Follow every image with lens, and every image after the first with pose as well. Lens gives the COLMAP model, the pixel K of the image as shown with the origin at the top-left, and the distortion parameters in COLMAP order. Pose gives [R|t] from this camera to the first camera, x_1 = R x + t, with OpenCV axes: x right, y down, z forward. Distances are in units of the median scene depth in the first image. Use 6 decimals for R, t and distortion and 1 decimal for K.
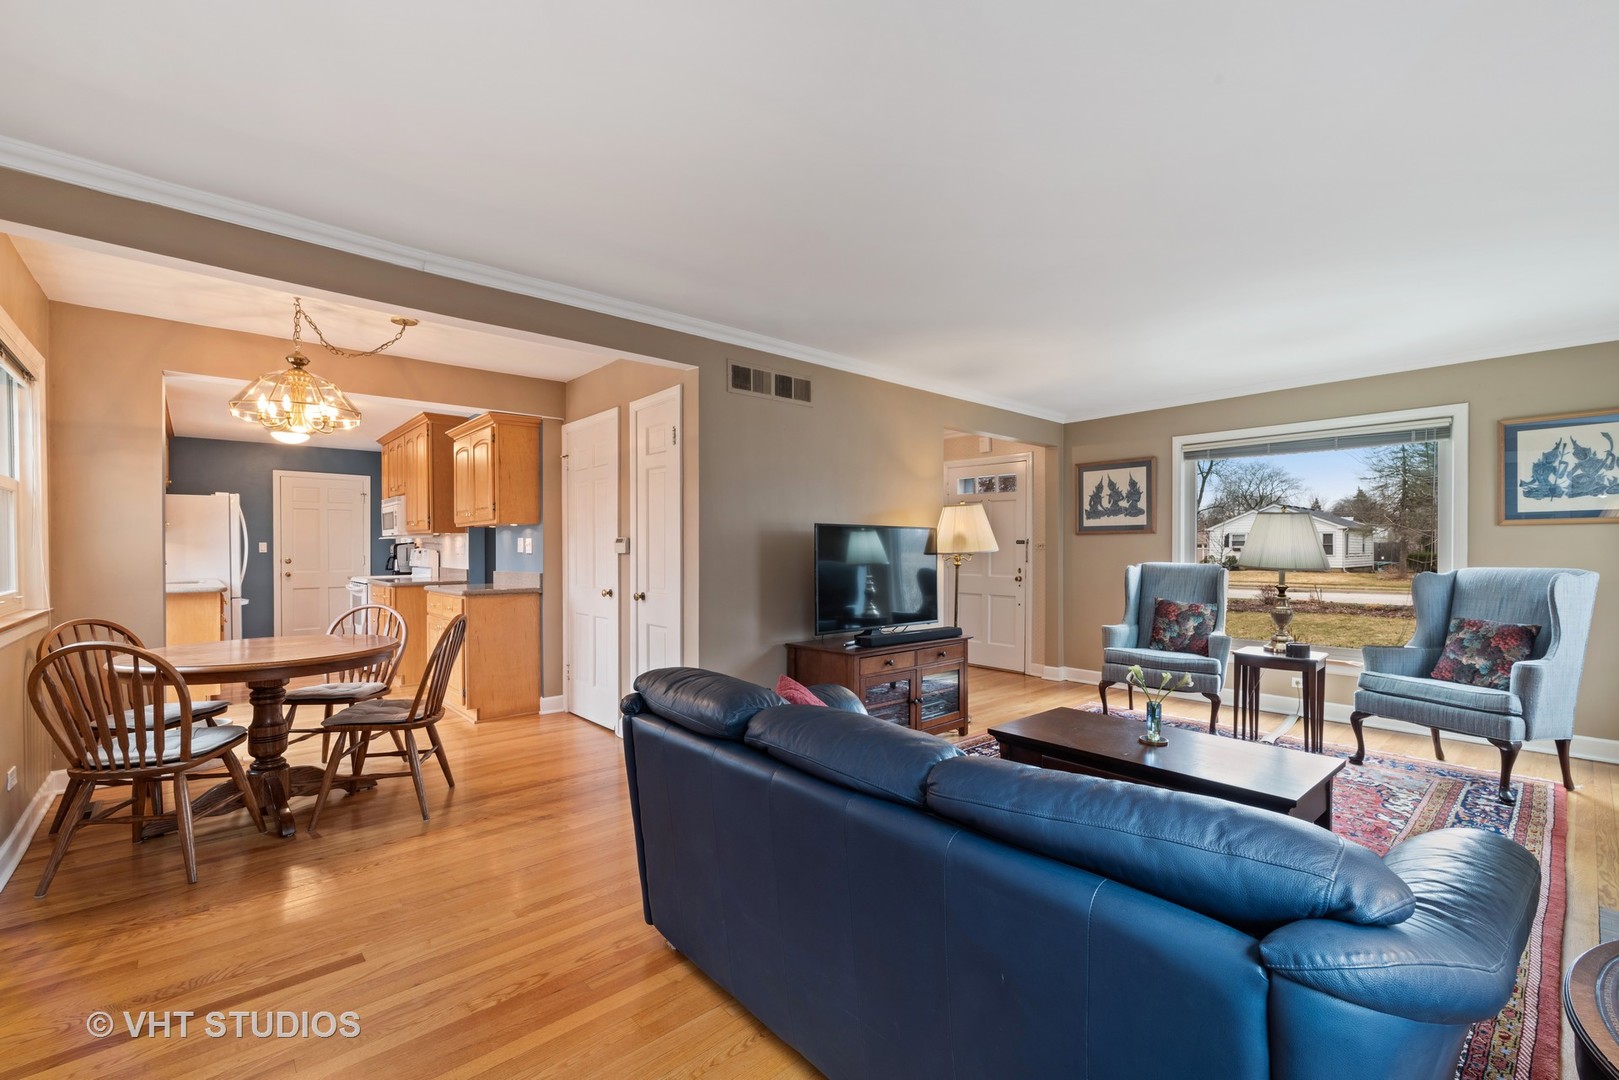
lens RADIAL K [[688.9, 0, 816.3], [0, 688.9, 554.4], [0, 0, 1]] dist [0.001283, 0.000029]
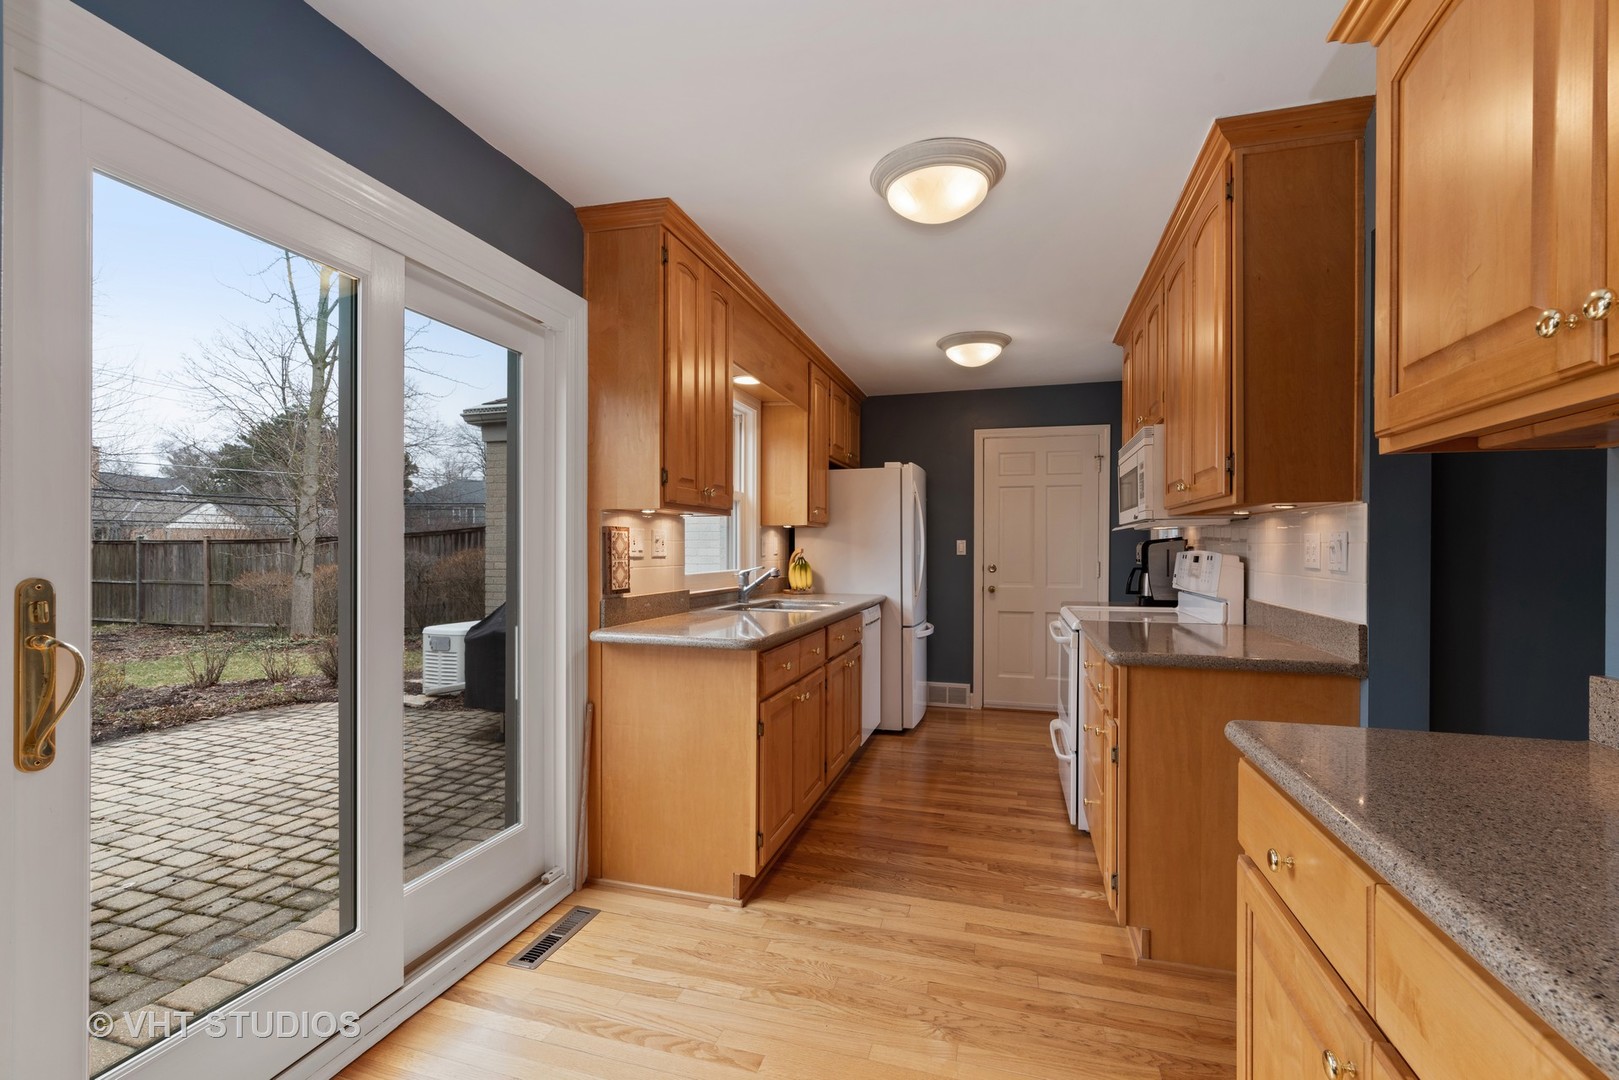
lens RADIAL K [[688.9, 0, 816.3], [0, 688.9, 554.4], [0, 0, 1]] dist [0.001283, 0.000029]
pose [[0.527248, 0.010373, -0.849648, -0.330388], [-0.009529, 0.999935, 0.006295, -0.006541], [0.849658, 0.004778, 0.527312, 0.564169]]
